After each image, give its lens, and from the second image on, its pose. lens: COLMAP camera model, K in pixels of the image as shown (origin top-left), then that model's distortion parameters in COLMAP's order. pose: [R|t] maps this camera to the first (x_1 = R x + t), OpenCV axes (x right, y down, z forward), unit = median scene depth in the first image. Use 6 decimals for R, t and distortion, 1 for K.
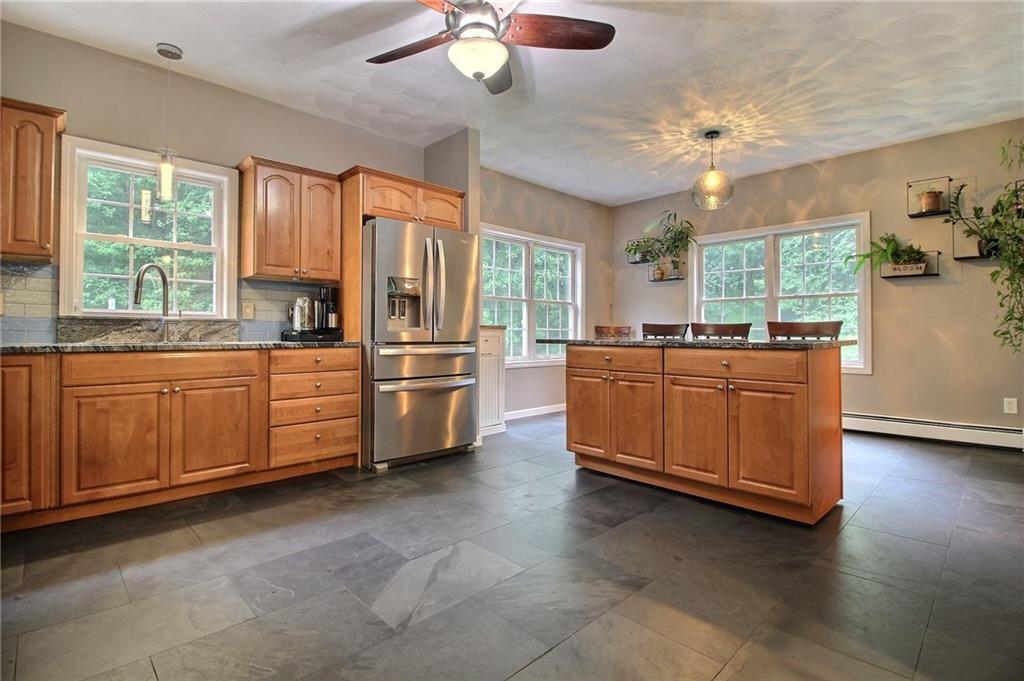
lens RADIAL K [[472.4, 0, 518.3], [0, 472.4, 334.4], [0, 0, 1]] dist [-0.013089, -0.003073]
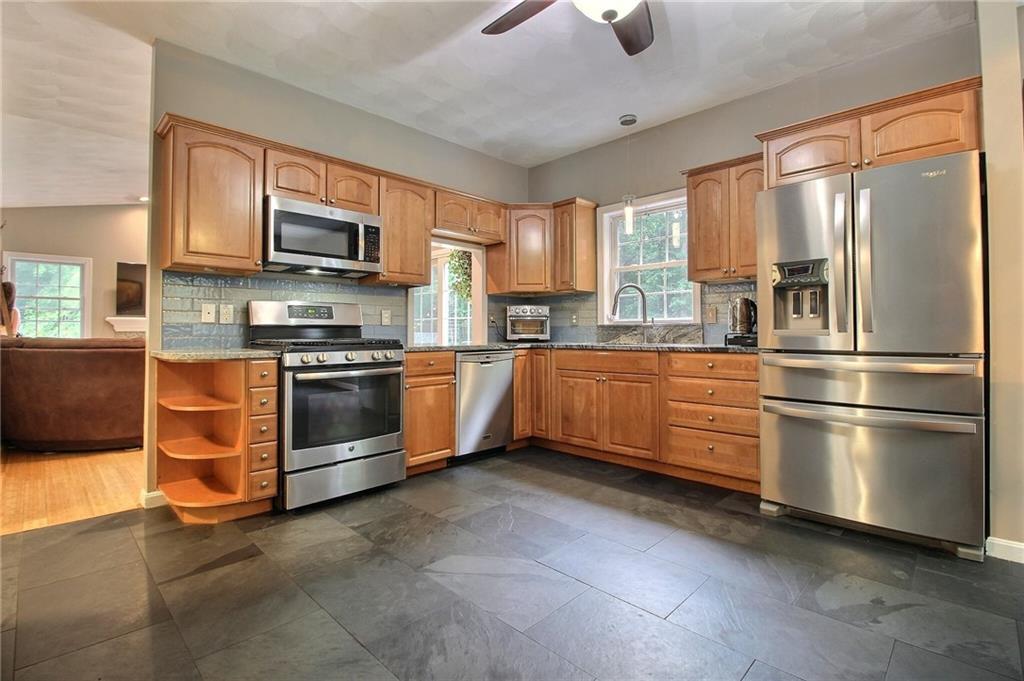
lens RADIAL K [[472.4, 0, 515.4], [0, 472.4, 330.7], [0, 0, 1]] dist [-0.013089, -0.003073]
pose [[0.027574, -0.004613, -0.999609, 0.560165], [0.002221, 0.999987, -0.004554, -0.013237], [0.999617, -0.002095, 0.027584, 0.651438]]
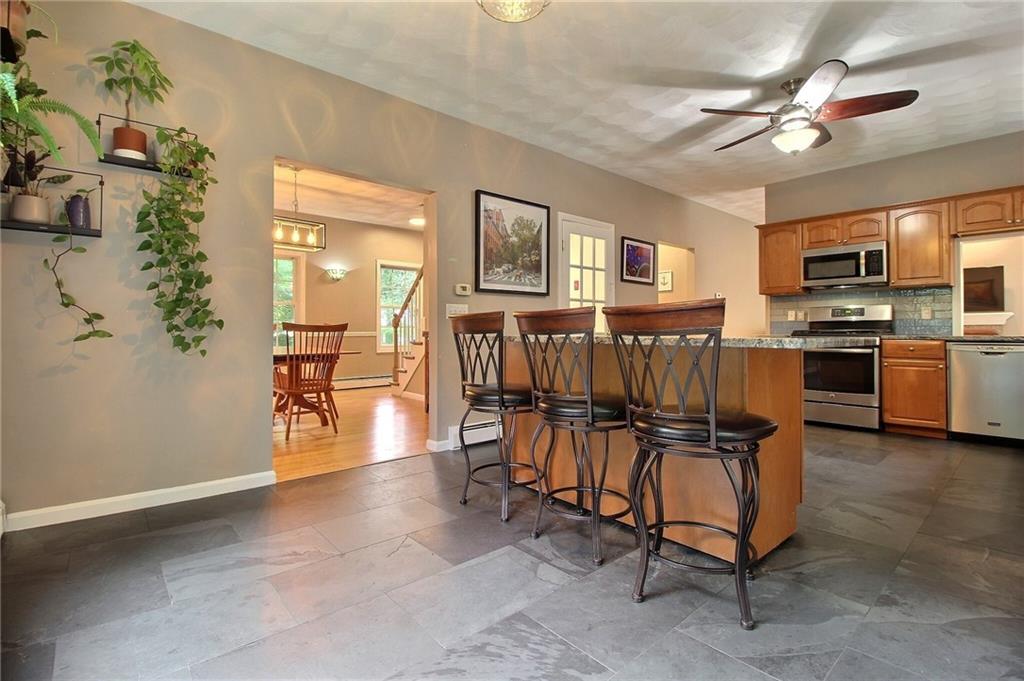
lens RADIAL K [[472.4, 0, 513.0], [0, 472.4, 337.1], [0, 0, 1]] dist [-0.013089, -0.003073]
pose [[-0.998724, 0.002404, 0.050448, 0.577347], [0.003182, 0.999877, 0.015348, -0.002316], [-0.050405, 0.015488, -0.998609, 1.998281]]
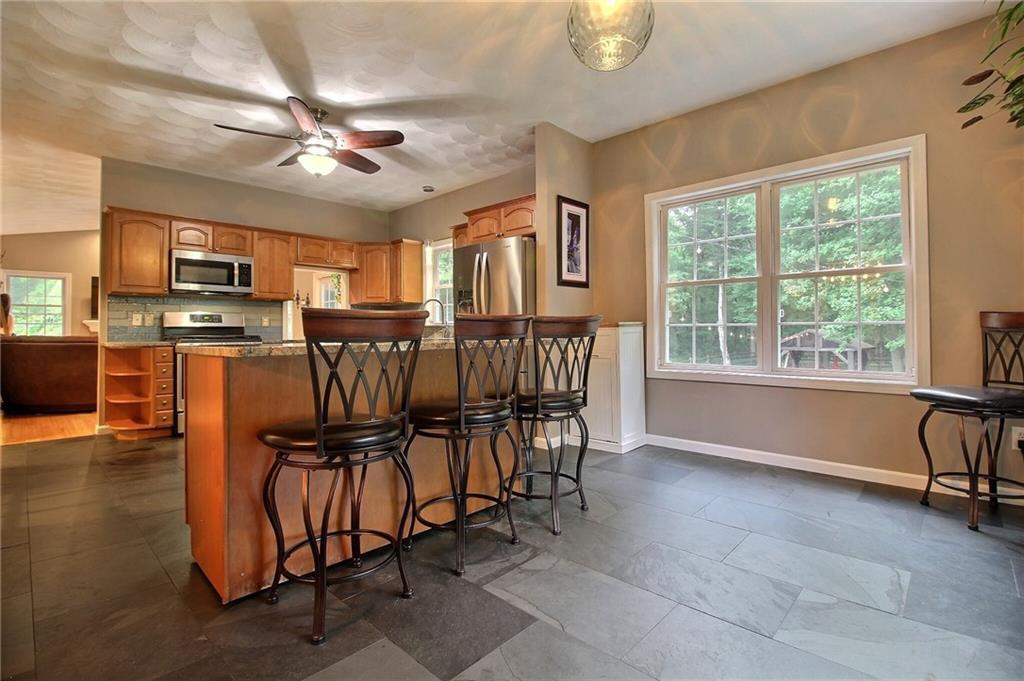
lens RADIAL K [[472.4, 0, 517.2], [0, 472.4, 330.8], [0, 0, 1]] dist [-0.013089, -0.003073]
pose [[0.046393, -0.002973, -0.998919, 1.250572], [0.006301, 0.999977, -0.002683, -0.004643], [0.998903, -0.006170, 0.046410, 1.285508]]
